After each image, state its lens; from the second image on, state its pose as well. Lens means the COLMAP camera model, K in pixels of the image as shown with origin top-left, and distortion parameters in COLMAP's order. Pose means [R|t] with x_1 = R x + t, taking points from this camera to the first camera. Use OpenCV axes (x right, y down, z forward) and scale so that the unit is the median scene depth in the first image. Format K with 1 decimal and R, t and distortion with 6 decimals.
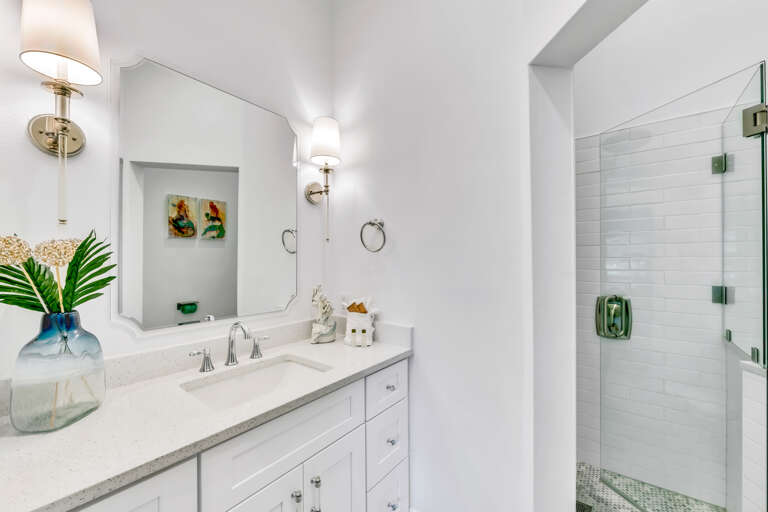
lens RADIAL K [[319.3, 0, 387.7], [0, 319.3, 272.1], [0, 0, 1]] dist [0.003318, -0.000442]
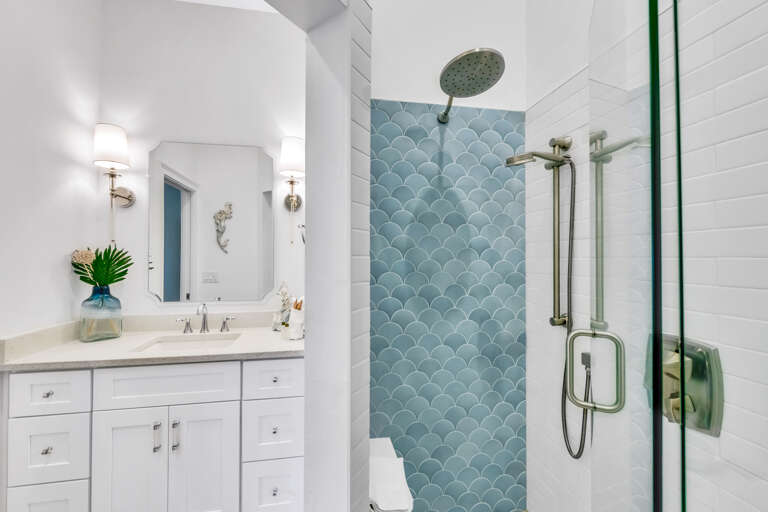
lens RADIAL K [[319.3, 0, 387.7], [0, 319.3, 272.1], [0, 0, 1]] dist [0.003318, -0.000442]
pose [[0.698854, 0.017868, -0.715042, 1.445467], [-0.020973, 0.999770, 0.004484, -0.009023], [0.714957, 0.011863, 0.699068, 0.738683]]
